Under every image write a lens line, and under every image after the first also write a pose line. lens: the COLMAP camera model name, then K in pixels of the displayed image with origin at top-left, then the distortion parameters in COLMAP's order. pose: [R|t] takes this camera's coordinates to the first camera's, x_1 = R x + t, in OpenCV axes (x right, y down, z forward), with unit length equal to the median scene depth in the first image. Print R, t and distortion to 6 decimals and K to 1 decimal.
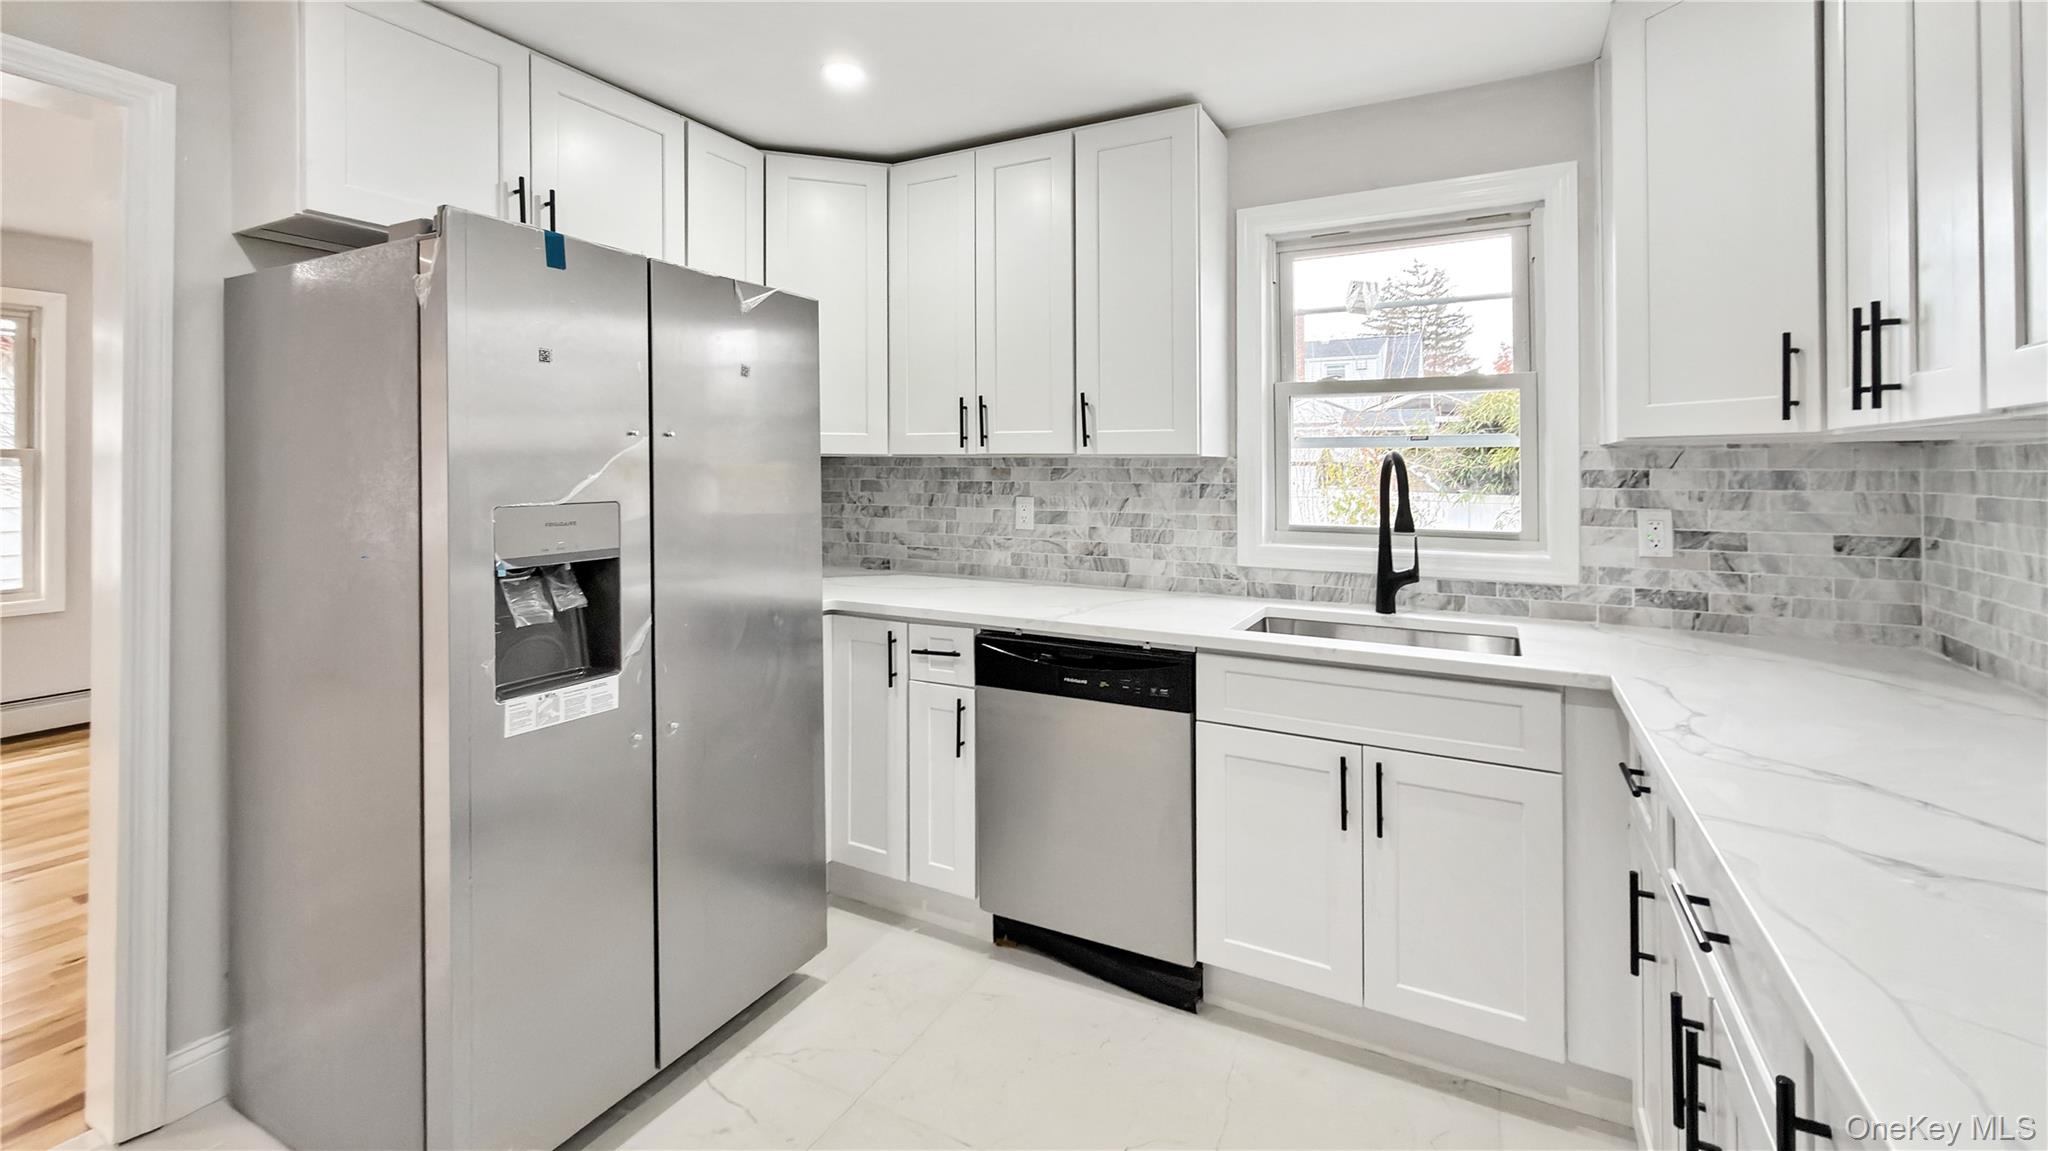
lens RADIAL K [[863.7, 0, 1028.4], [0, 863.7, 462.4], [0, 0, 1]] dist [0.004986, 0.000373]
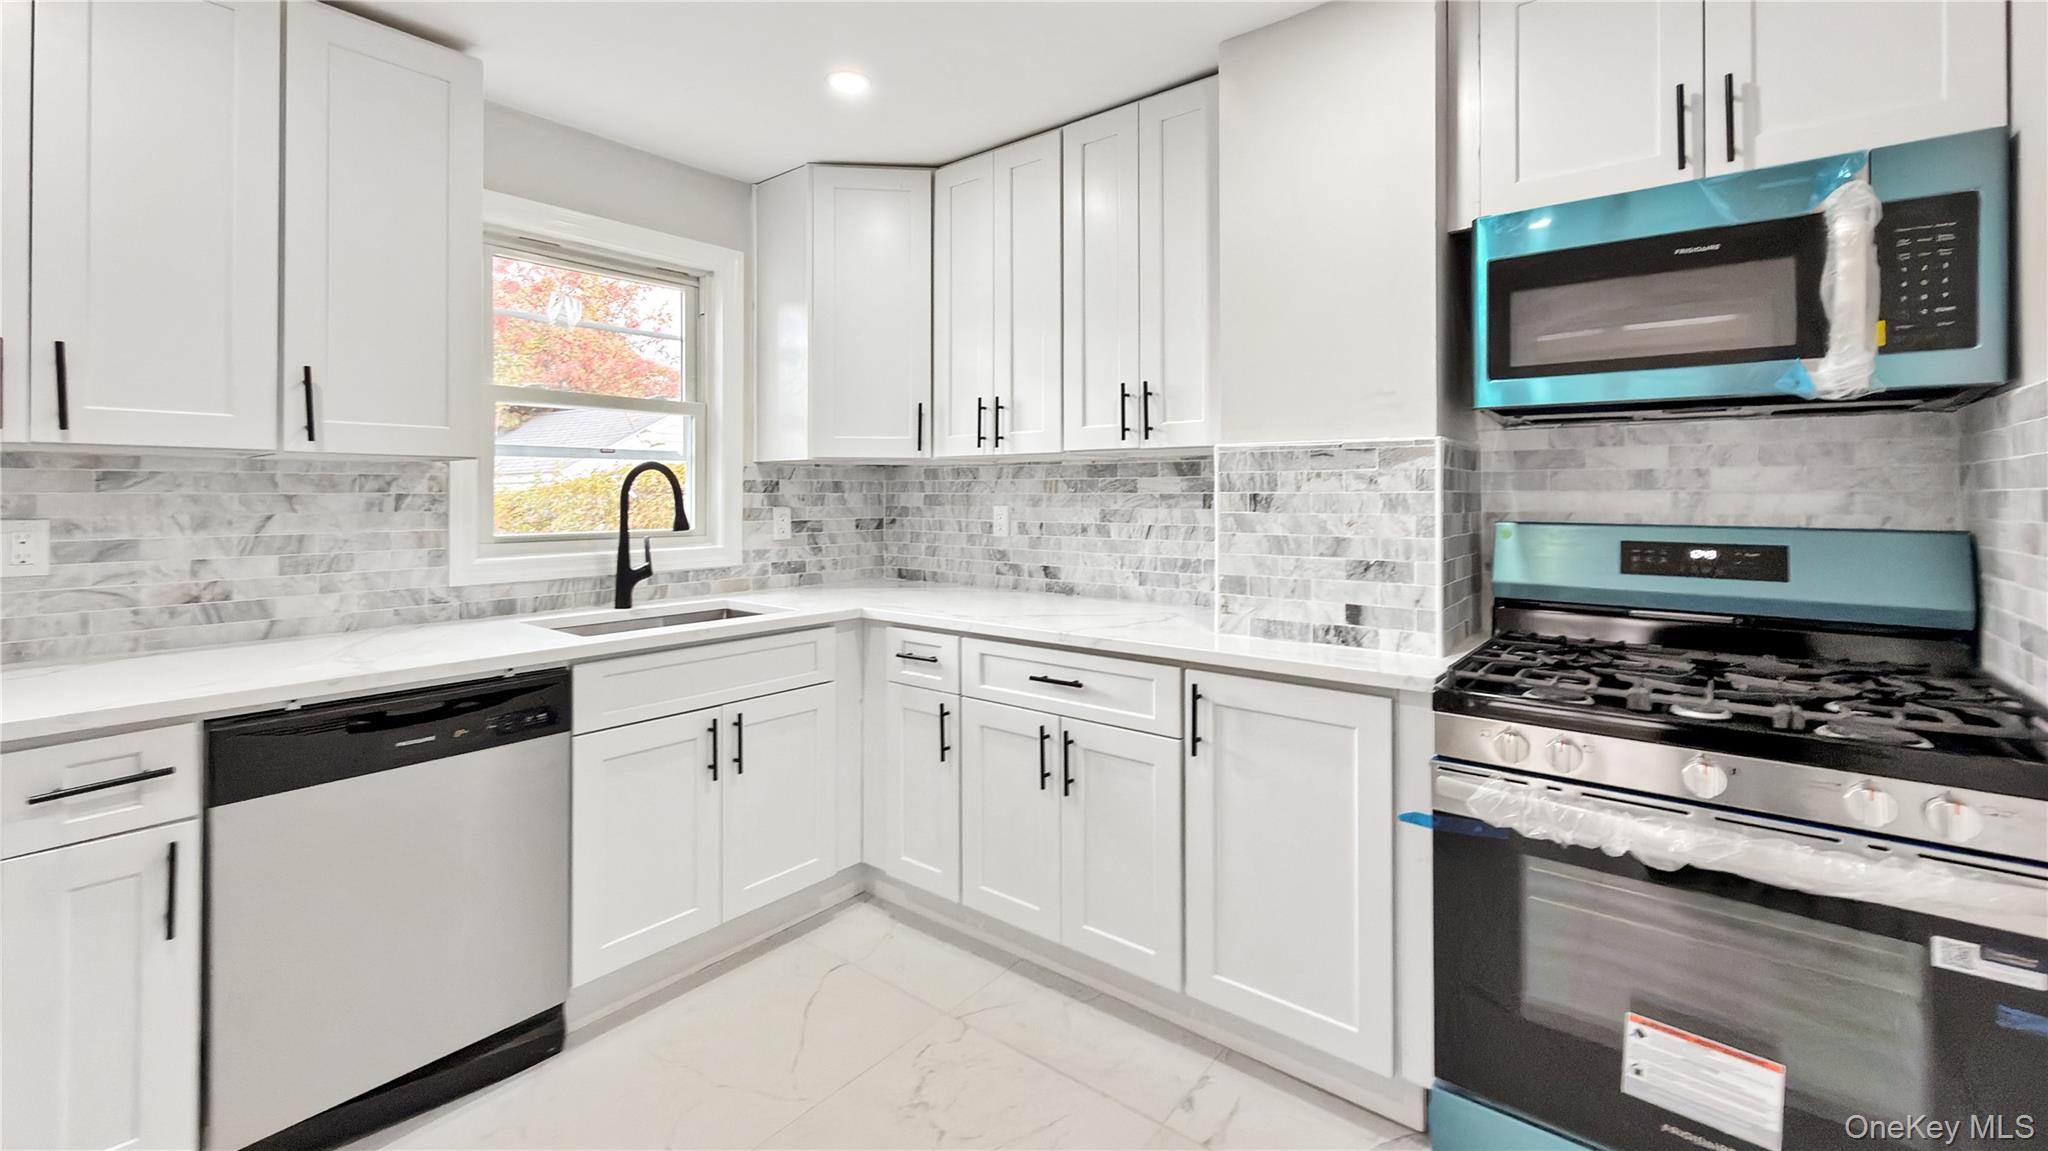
lens RADIAL K [[863.7, 0, 1002.4], [0, 863.7, 489.6], [0, 0, 1]] dist [0.004986, 0.000373]
pose [[0.198945, 0.004930, 0.979998, -0.595101], [-0.000765, 0.999988, -0.004876, 0.029158], [-0.980010, 0.000221, 0.198947, 0.321926]]
